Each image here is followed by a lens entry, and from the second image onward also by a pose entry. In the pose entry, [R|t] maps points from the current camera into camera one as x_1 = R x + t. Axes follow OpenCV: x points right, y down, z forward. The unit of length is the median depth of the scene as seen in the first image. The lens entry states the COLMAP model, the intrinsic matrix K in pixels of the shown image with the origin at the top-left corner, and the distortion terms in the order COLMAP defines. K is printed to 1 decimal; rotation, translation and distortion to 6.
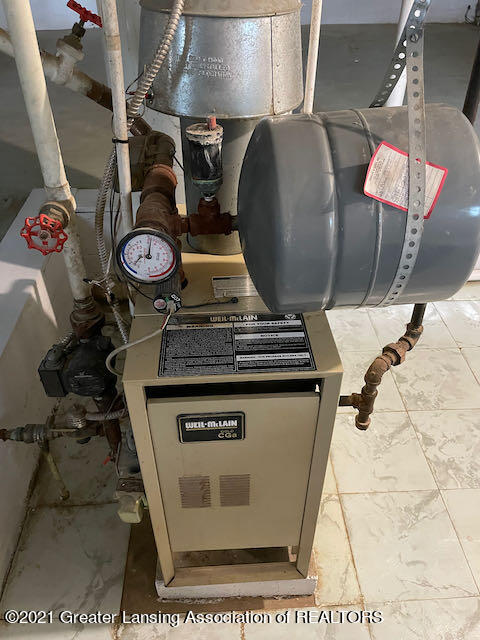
lens RADIAL K [[493.7, 0, 241.2], [0, 493.7, 321.9], [0, 0, 1]] dist [0.071906, -0.098023]
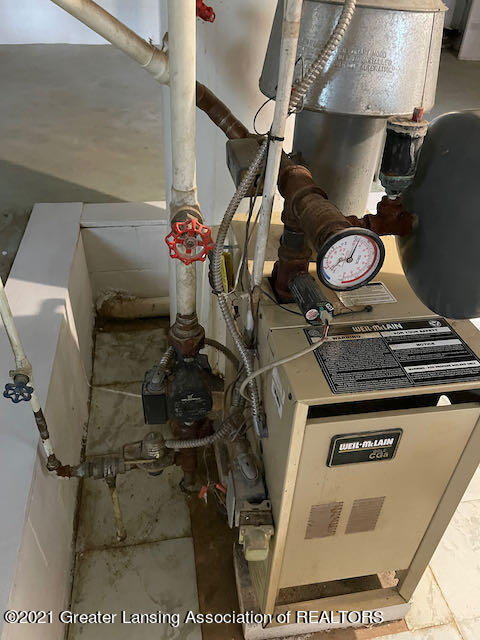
lens RADIAL K [[493.7, 0, 236.0], [0, 493.7, 316.1], [0, 0, 1]] dist [0.071906, -0.098023]
pose [[0.992618, -0.035416, 0.115999, -0.390793], [0.040807, 0.998179, -0.044429, 0.001751], [-0.114215, 0.048834, 0.992255, 0.102899]]
